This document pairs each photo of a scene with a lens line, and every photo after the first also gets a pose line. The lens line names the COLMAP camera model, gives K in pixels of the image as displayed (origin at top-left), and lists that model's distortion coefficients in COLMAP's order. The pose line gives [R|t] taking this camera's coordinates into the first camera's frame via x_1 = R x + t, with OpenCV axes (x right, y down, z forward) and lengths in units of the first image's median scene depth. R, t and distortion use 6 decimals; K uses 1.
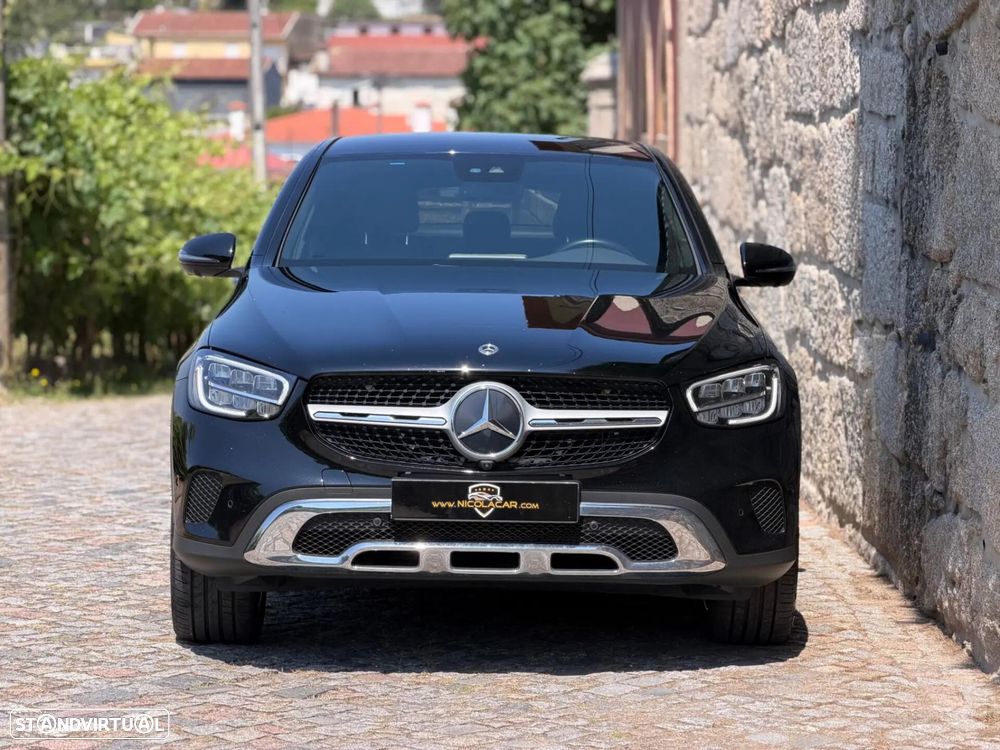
lens RADIAL K [[3354.7, 0, 500.0], [0, 3354.7, 375.0], [0, 0, 1]] dist [0.075914, -1.965286]
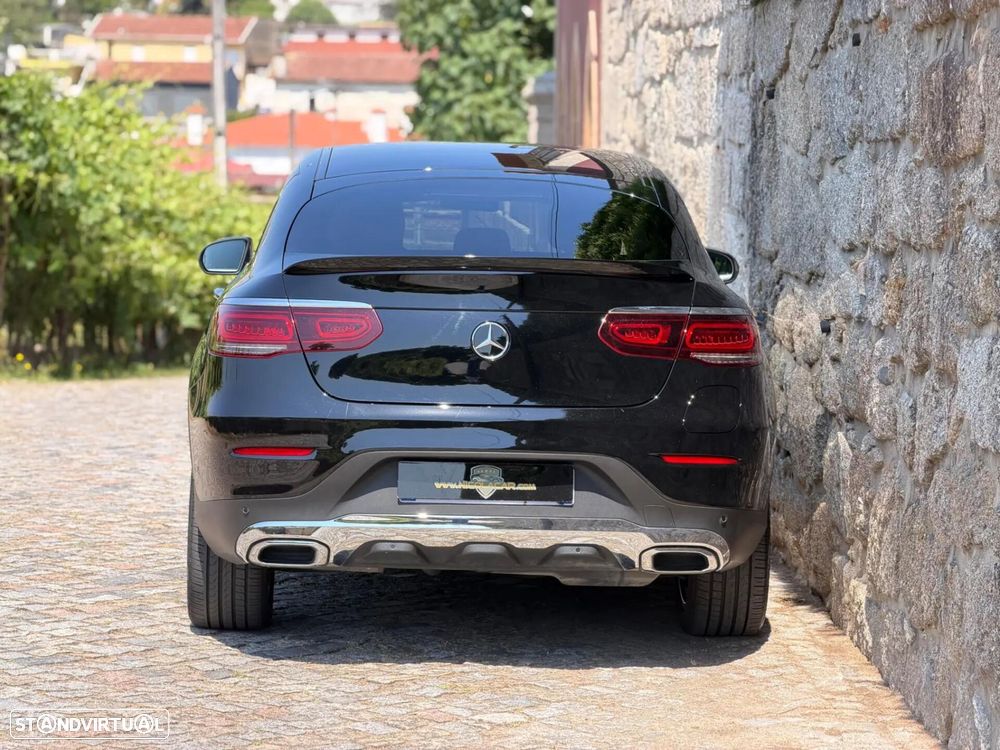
lens RADIAL K [[3354.7, 0, 500.0], [0, 3354.7, 375.0], [0, 0, 1]] dist [0.075914, -1.965286]
pose [[0.999835, 0.011631, 0.013960, 0.004110], [-0.011606, 0.999931, -0.001888, 0.005318], [-0.013981, 0.001725, 0.999901, -0.107016]]
